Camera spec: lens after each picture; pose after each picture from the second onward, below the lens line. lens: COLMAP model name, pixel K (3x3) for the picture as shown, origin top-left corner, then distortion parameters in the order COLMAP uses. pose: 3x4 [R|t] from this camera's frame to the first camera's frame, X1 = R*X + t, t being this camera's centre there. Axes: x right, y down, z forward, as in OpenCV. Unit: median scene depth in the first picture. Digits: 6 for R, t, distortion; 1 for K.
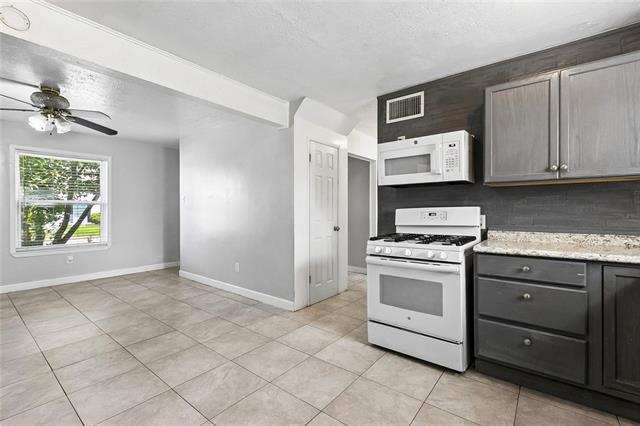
lens RADIAL K [[288.6, 0, 320.5], [0, 288.6, 211.2], [0, 0, 1]] dist [-0.001647, -0.000366]
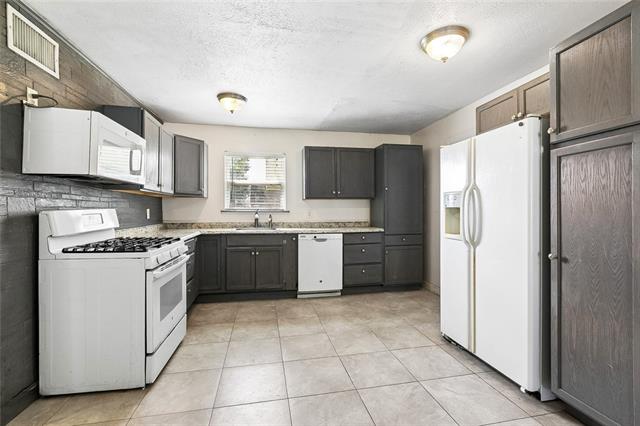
lens RADIAL K [[288.6, 0, 320.2], [0, 288.6, 211.5], [0, 0, 1]] dist [-0.001647, -0.000366]
pose [[-0.770137, 0.002314, 0.637875, -0.941712], [0.004848, 0.999986, 0.002225, -0.006166], [-0.637861, 0.004806, -0.770137, 1.829747]]
